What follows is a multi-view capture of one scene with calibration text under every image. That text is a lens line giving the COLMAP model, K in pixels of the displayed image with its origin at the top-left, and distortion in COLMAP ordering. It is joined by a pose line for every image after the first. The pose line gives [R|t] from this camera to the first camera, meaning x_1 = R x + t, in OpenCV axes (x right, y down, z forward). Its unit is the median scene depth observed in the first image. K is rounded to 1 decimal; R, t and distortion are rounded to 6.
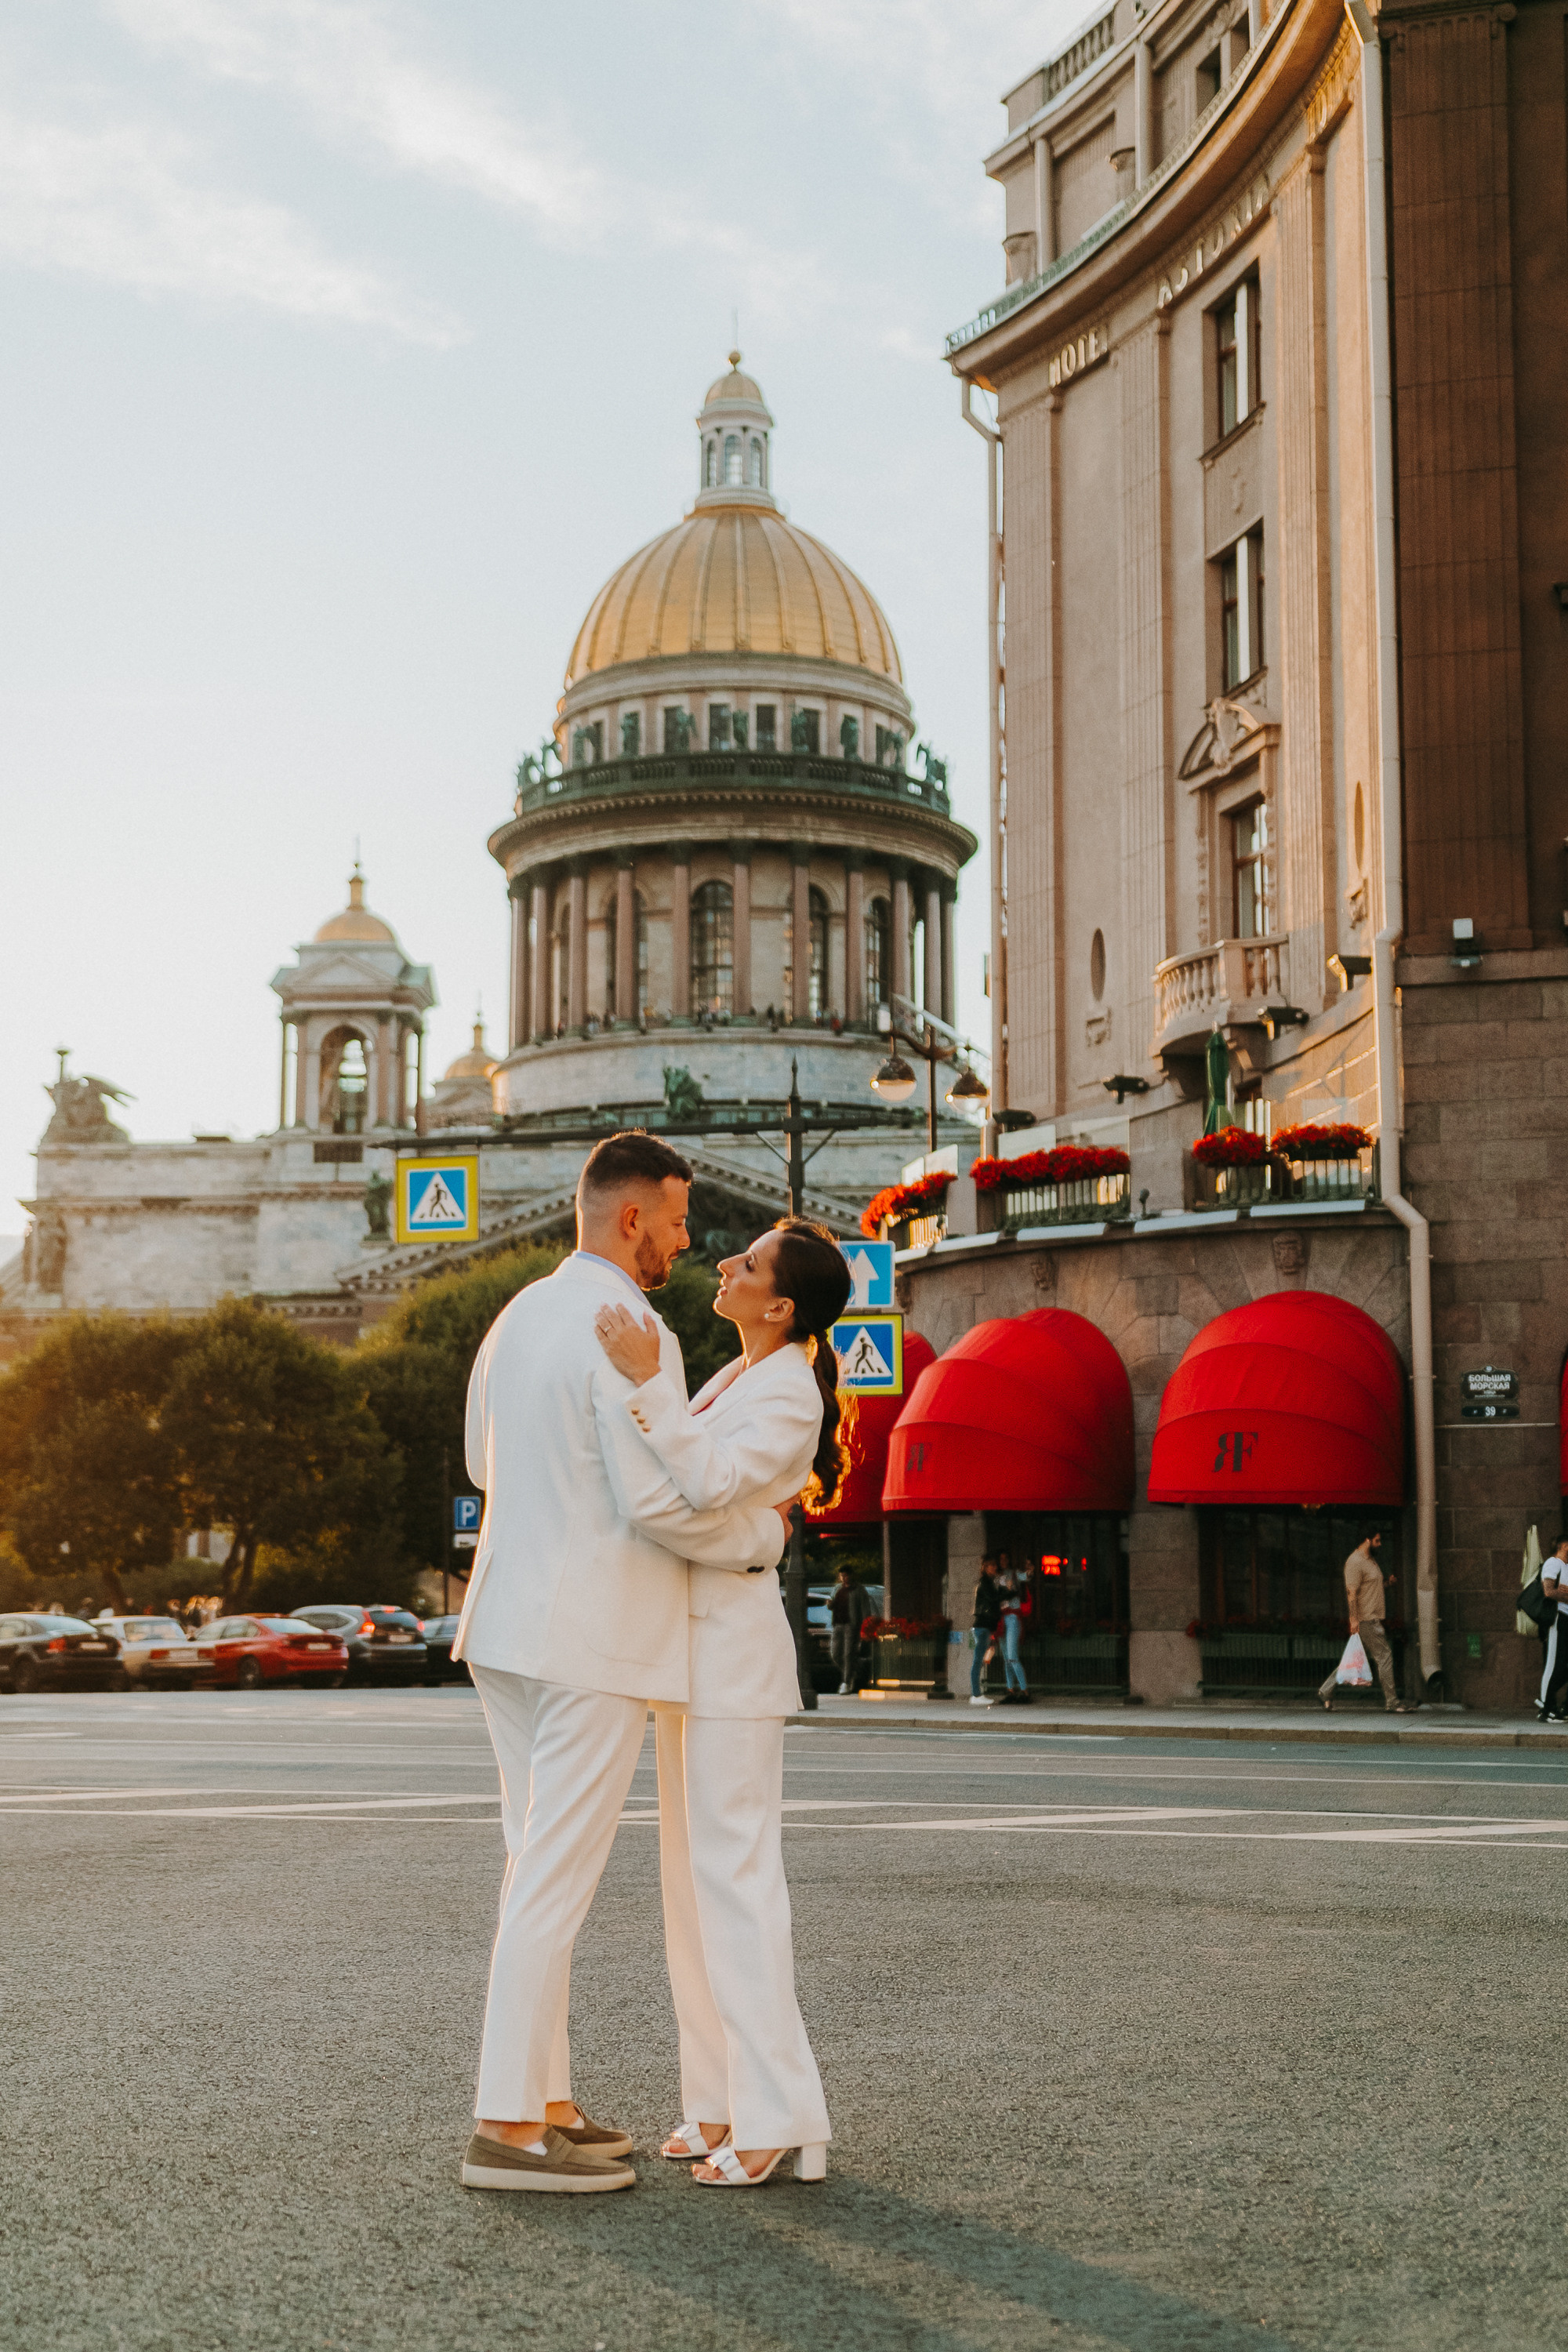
lens RADIAL K [[3399.7, 0, 766.6], [0, 3399.7, 1180.5], [0, 0, 1]] dist [0.083391, -0.032873]
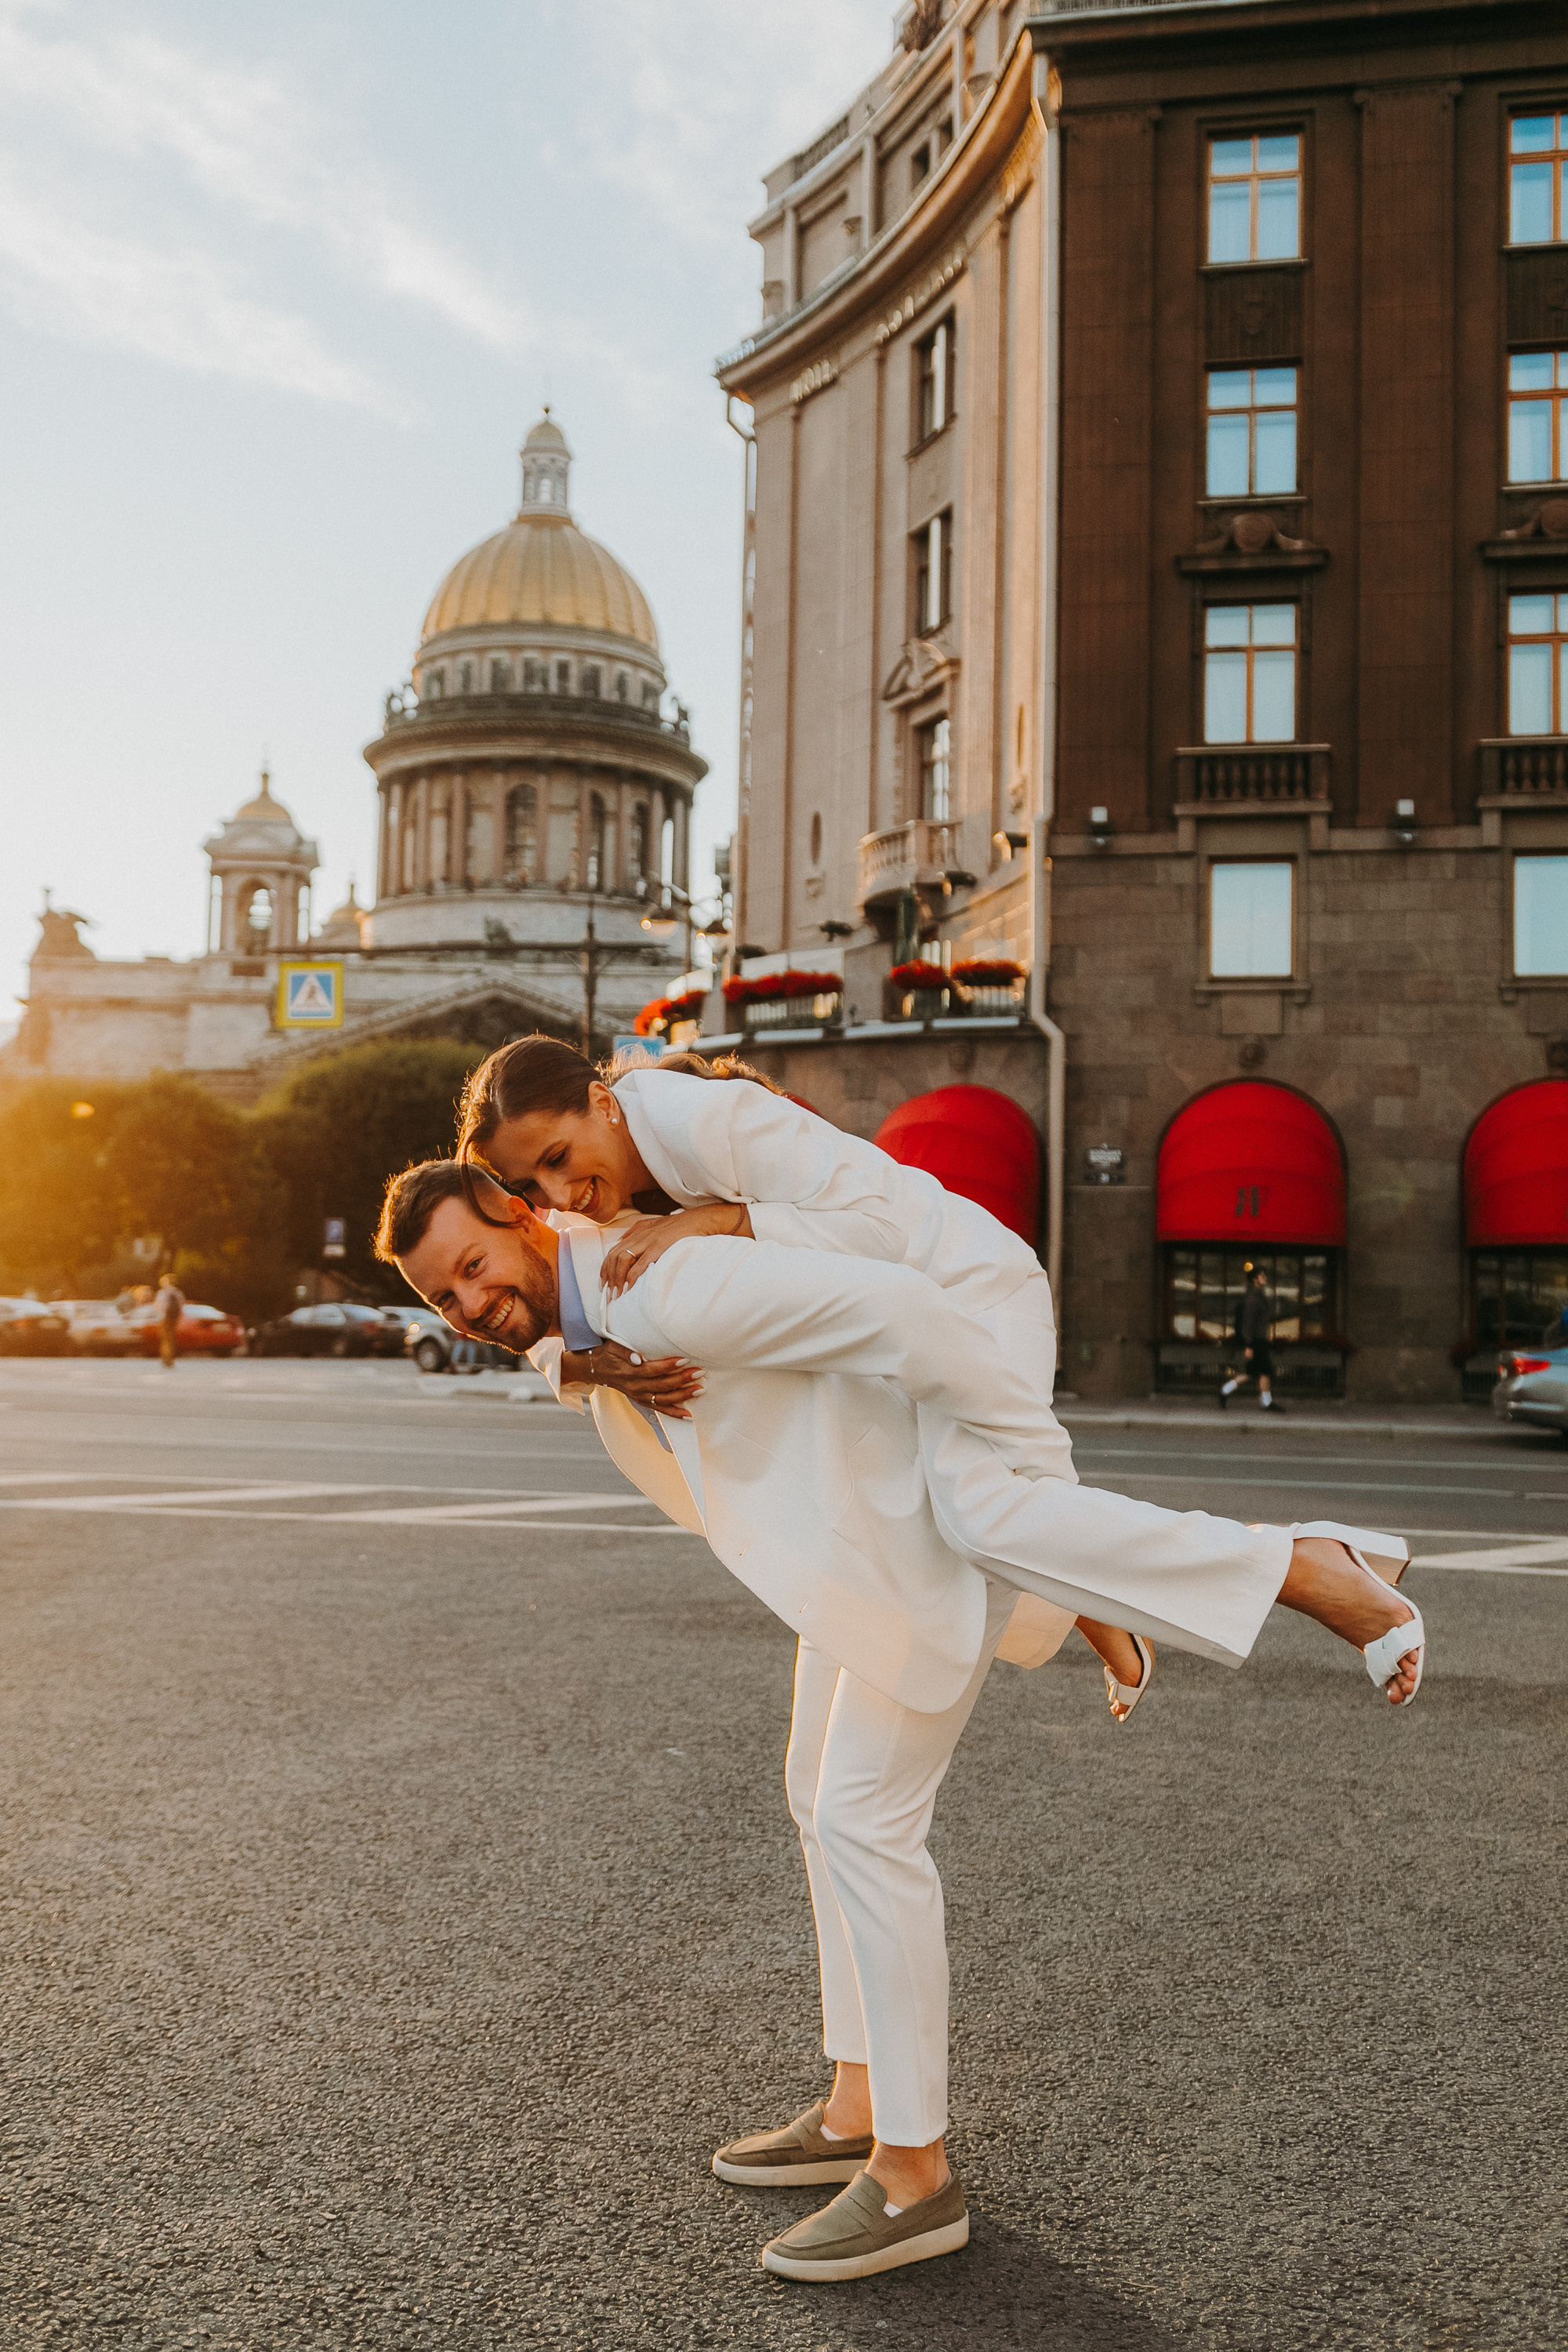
lens RADIAL K [[2344.0, 0, 772.9], [0, 2344.0, 1171.4], [0, 0, 1]] dist [0.028179, -0.005782]
pose [[0.995154, 0.025483, 0.094964, -0.000877], [-0.032110, 0.997105, 0.068920, 0.000927], [-0.092933, -0.071636, 0.993092, 0.015911]]
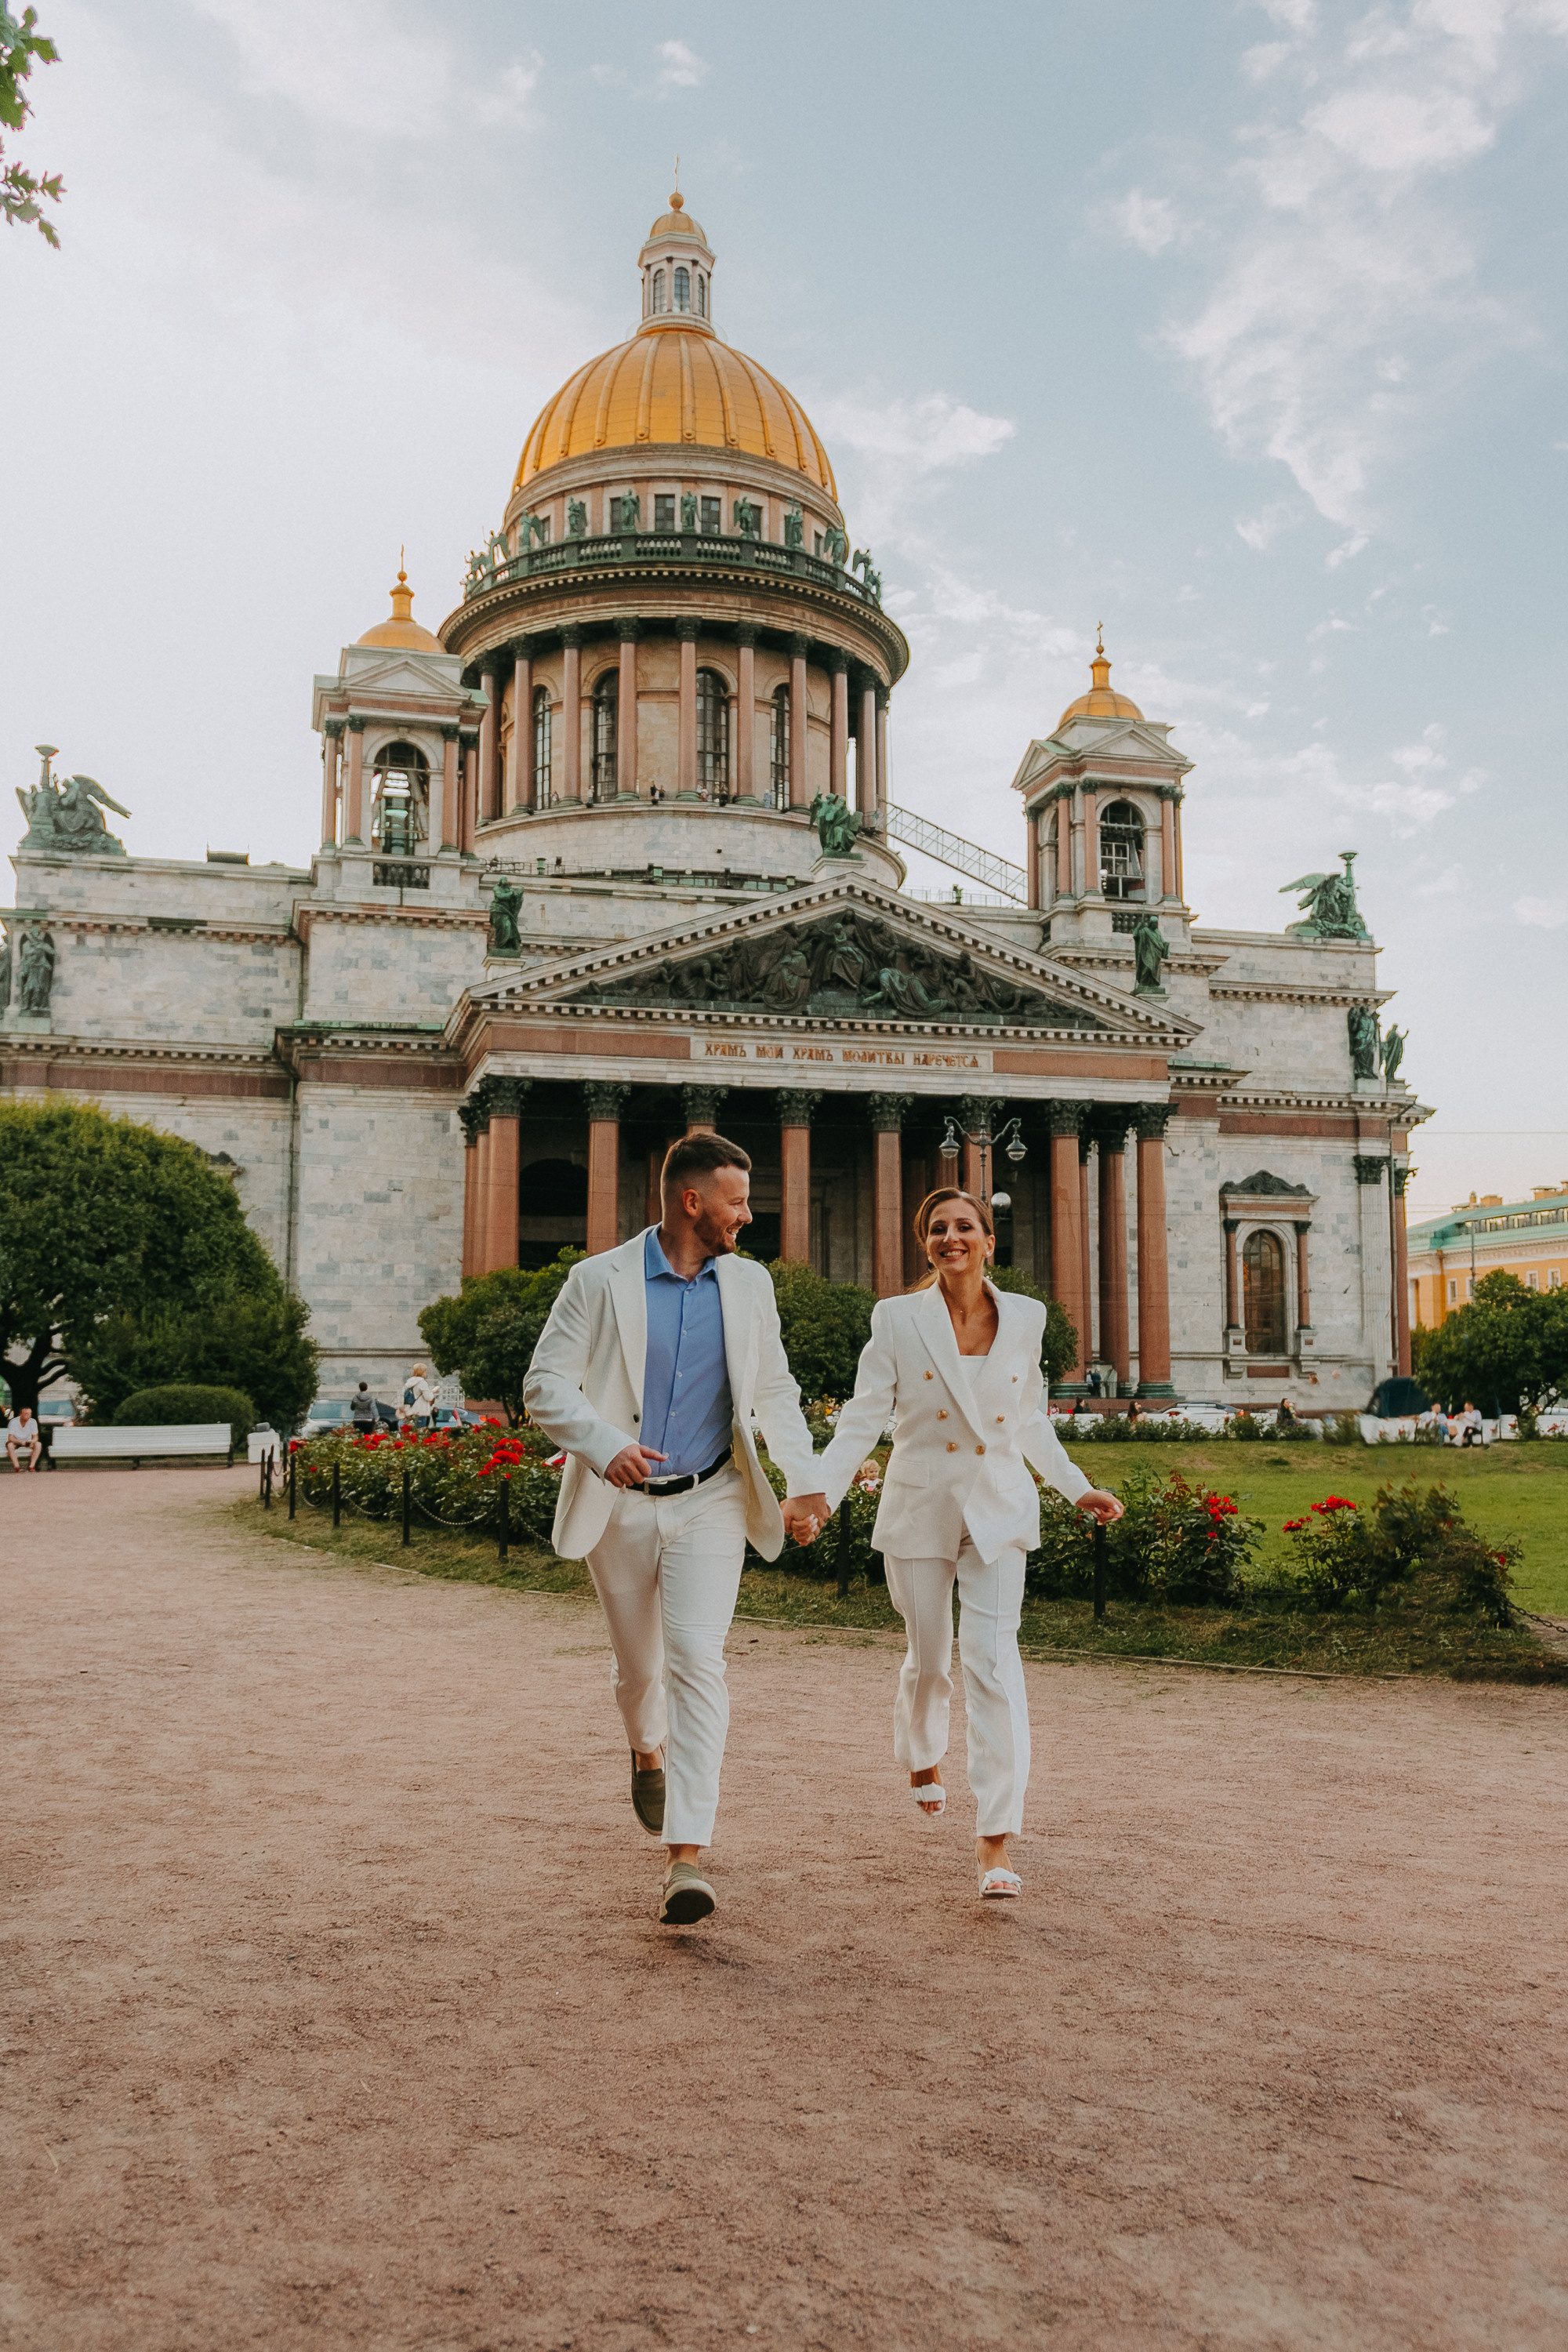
lens RADIAL K [[1992.3, 0, 781.7], [0, 1992.3, 1190.8], [0, 0, 1]] dist [0.016025, 0.007787]
pose [[0.944963, 0.035686, 0.325226, -0.201422], [-0.044849, 0.998779, 0.020720, 0.060379], [-0.324089, -0.034166, 0.945409, 0.469007]]
